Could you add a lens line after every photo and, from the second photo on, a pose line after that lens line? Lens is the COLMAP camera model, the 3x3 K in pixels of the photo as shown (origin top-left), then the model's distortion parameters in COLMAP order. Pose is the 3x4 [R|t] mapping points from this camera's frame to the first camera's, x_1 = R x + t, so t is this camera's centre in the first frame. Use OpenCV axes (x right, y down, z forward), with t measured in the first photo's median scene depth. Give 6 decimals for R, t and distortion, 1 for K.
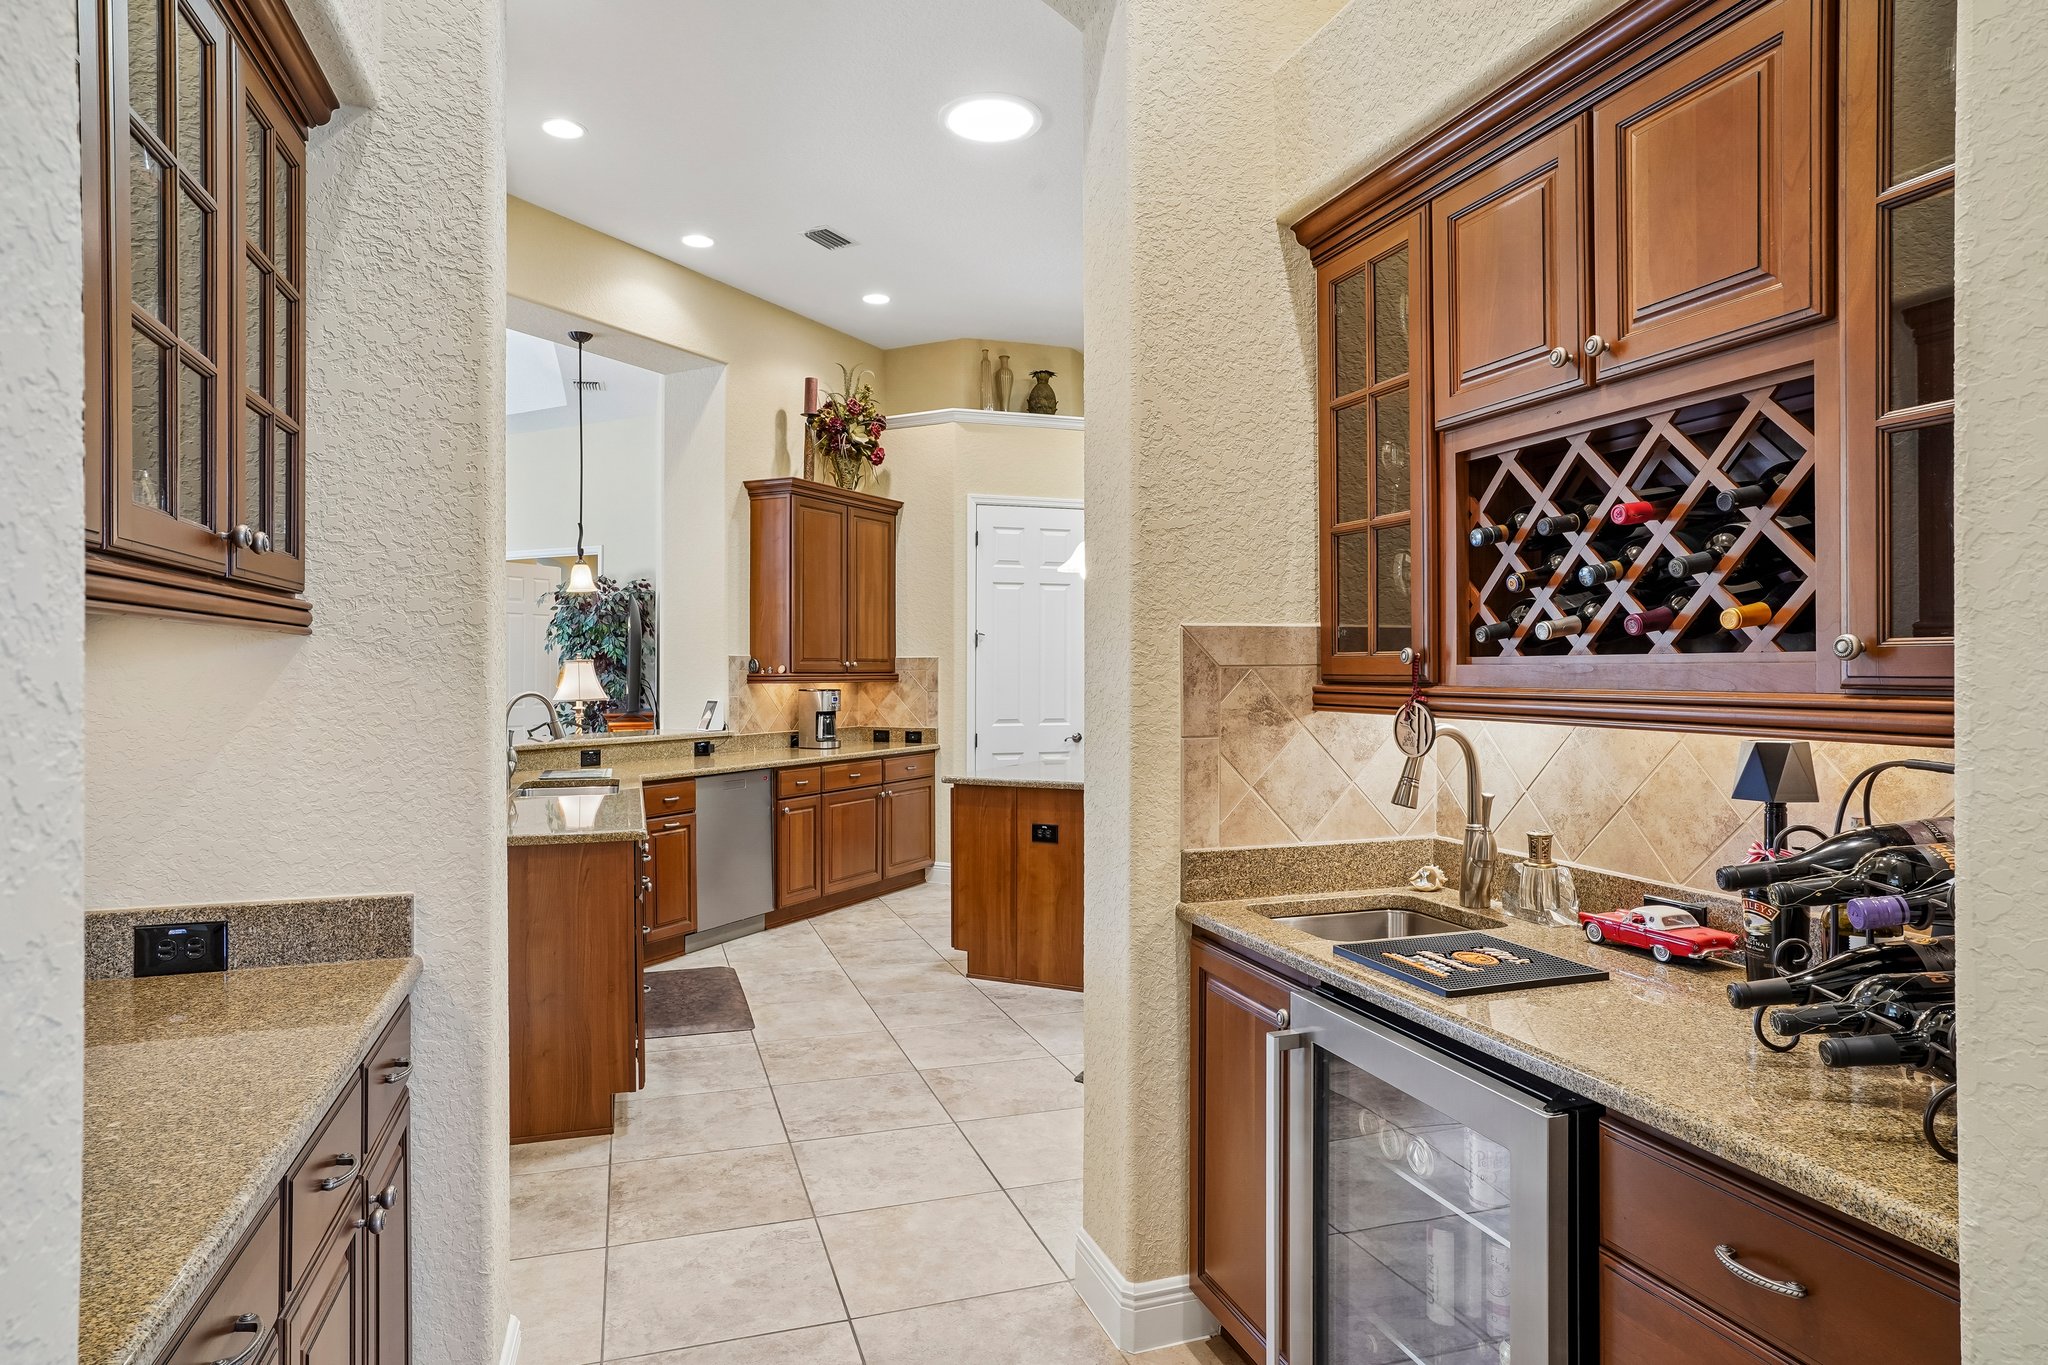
lens RADIAL K [[1185.3, 0, 1013.2], [0, 1185.3, 671.9], [0, 0, 1]] dist [-0.027337, 0.000558]
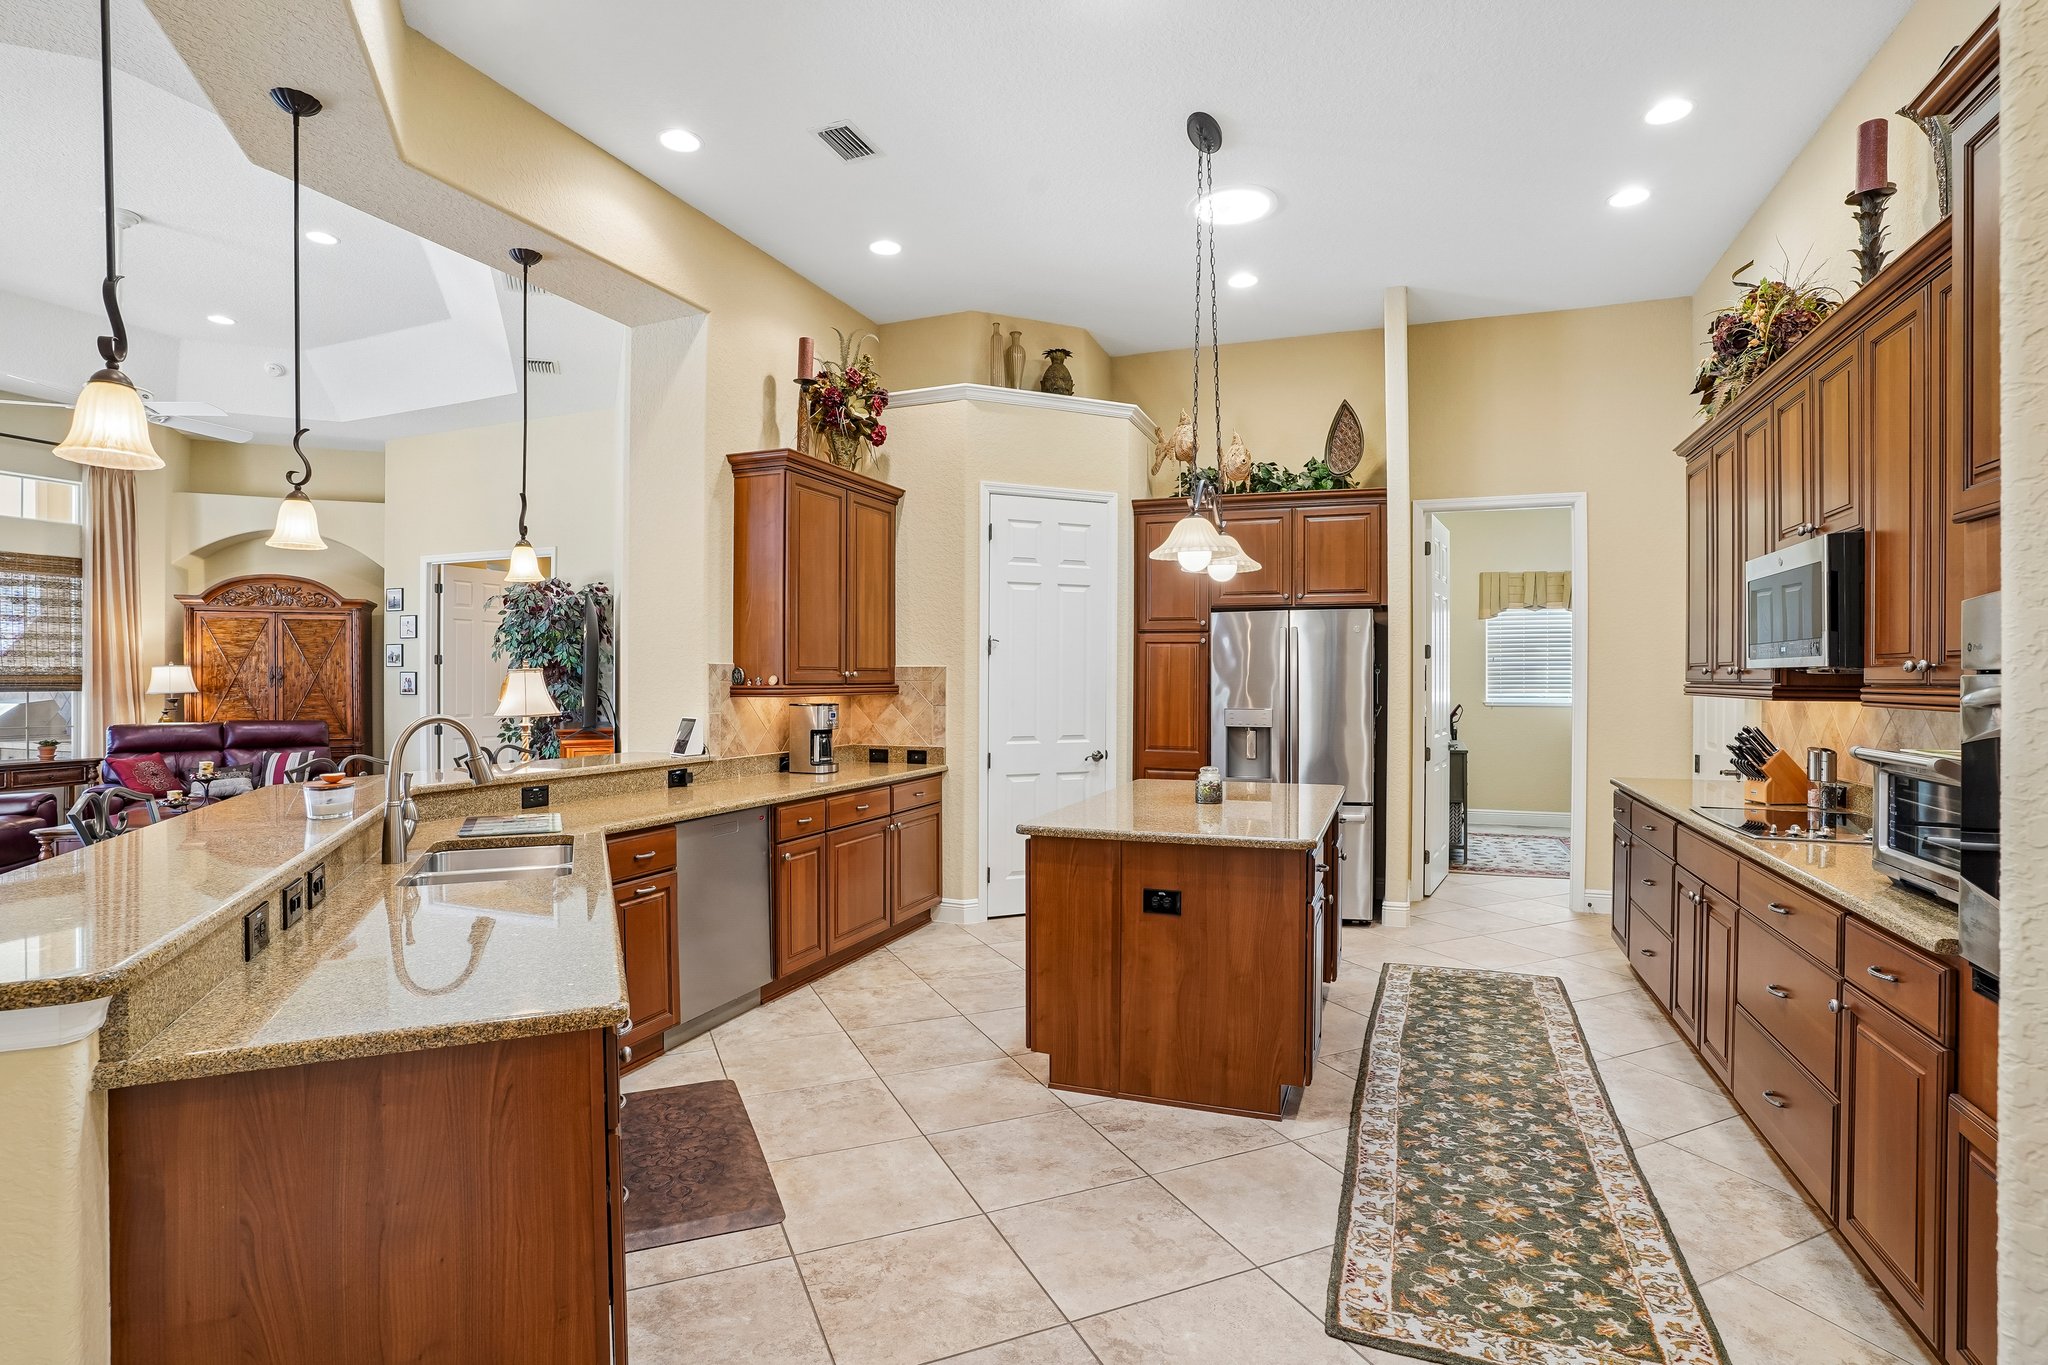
lens RADIAL K [[1006.1, 0, 1015.9], [0, 1006.1, 683.1], [0, 0, 1]] dist [-0.078958, 0.037457]
pose [[0.995324, 0.000931, 0.096592, -0.088925], [-0.001203, 0.999995, 0.002758, -0.002177], [-0.096589, -0.002862, 0.995320, 0.269202]]
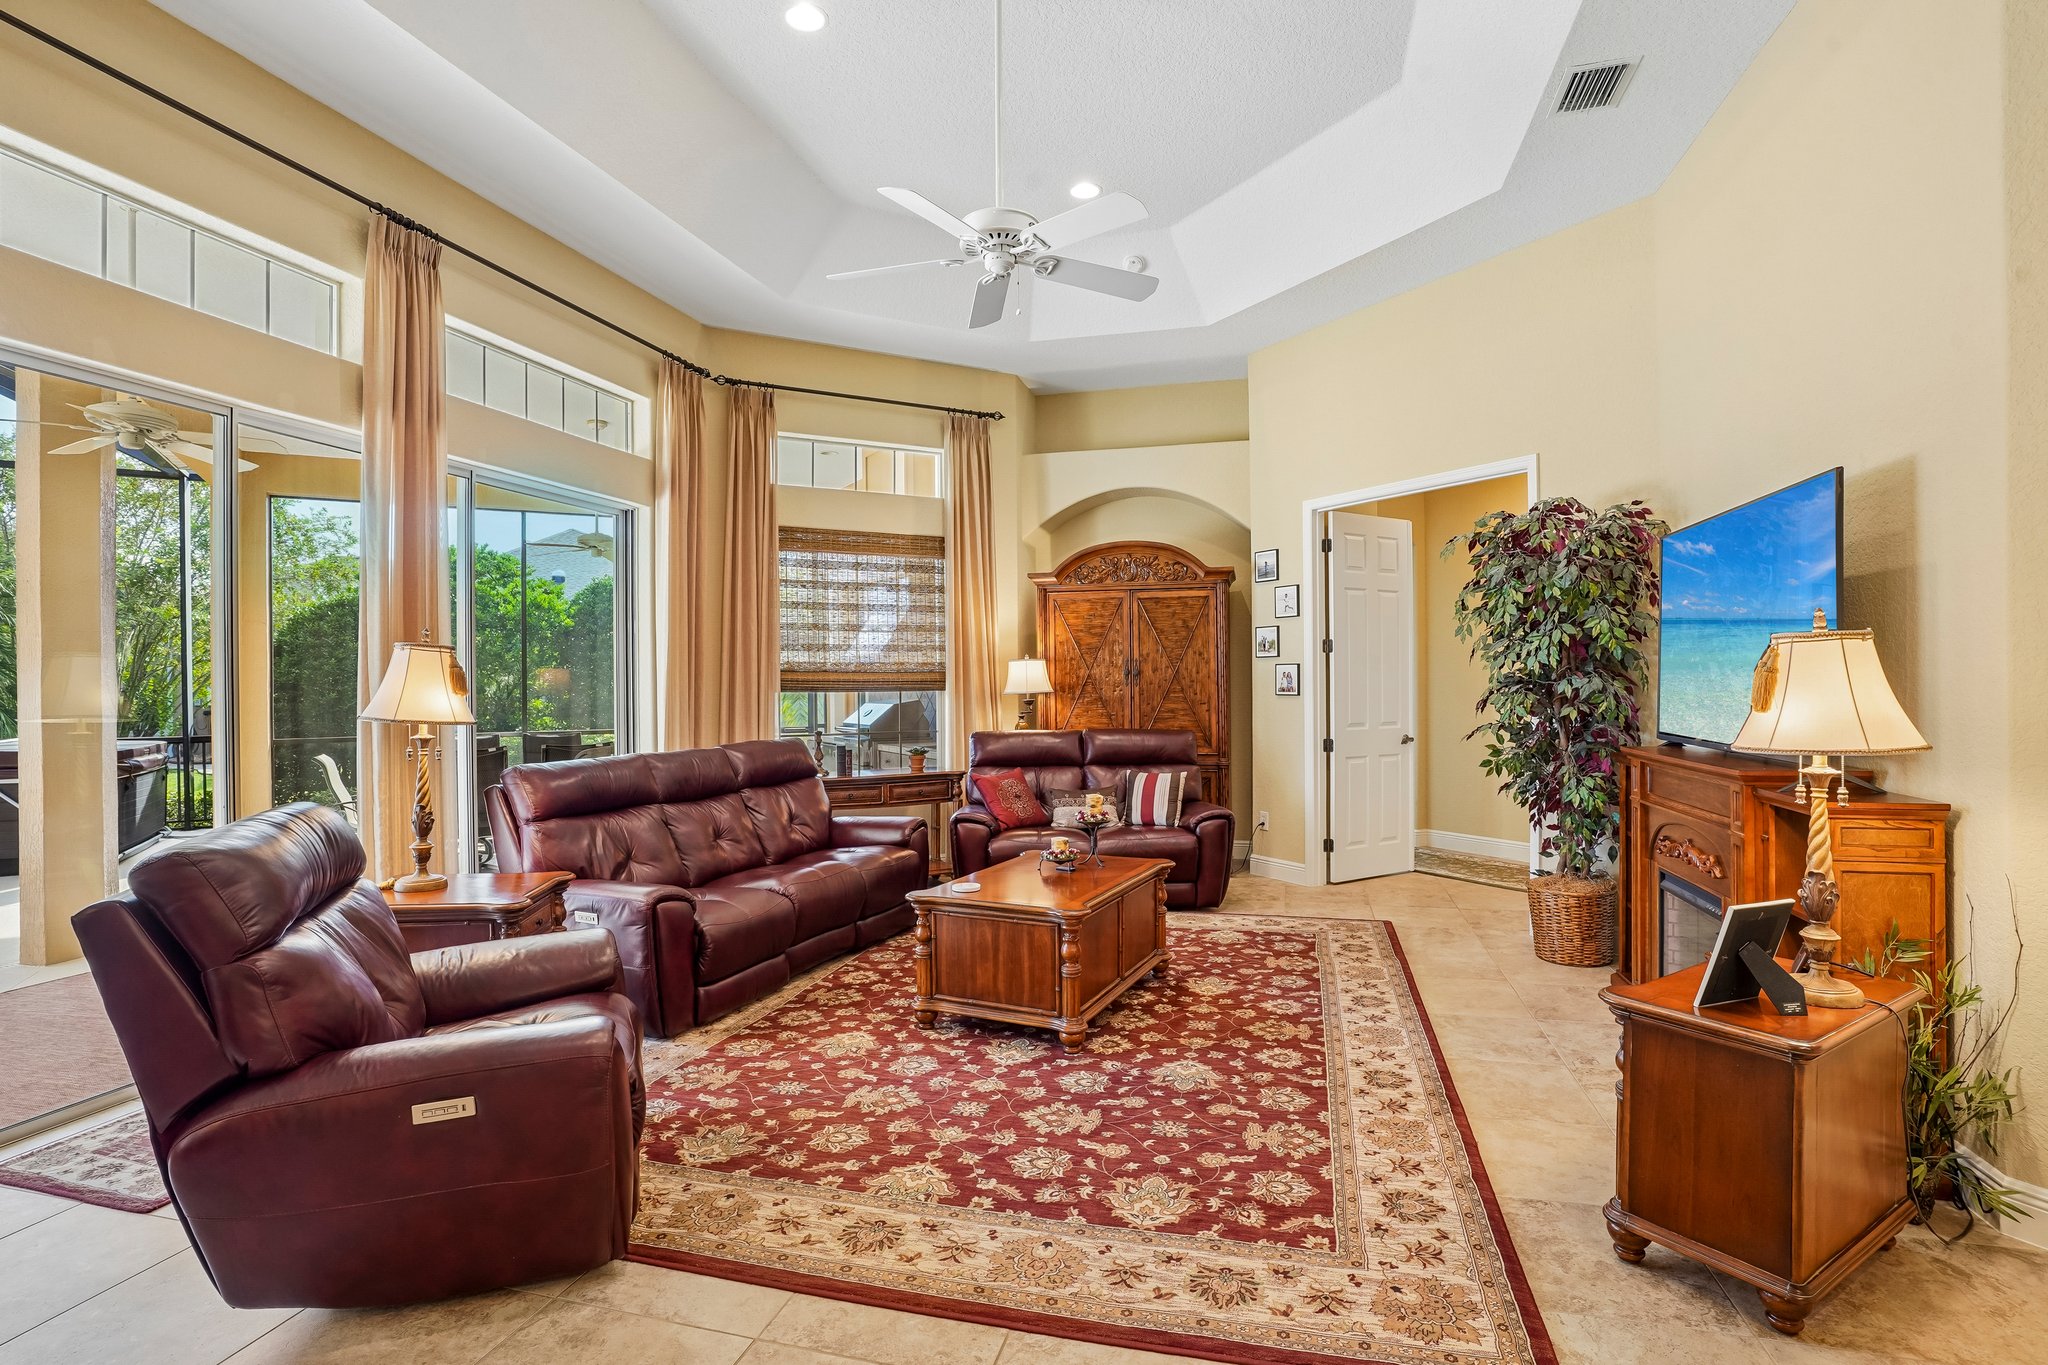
lens RADIAL K [[1006.1, 0, 1015.9], [0, 1006.1, 683.1], [0, 0, 1]] dist [-0.078958, 0.037457]
pose [[0.834020, -0.004771, -0.551713, -0.435307], [0.006014, 0.999982, 0.000443, 0.003800], [0.551701, -0.003687, 0.834034, 0.676469]]
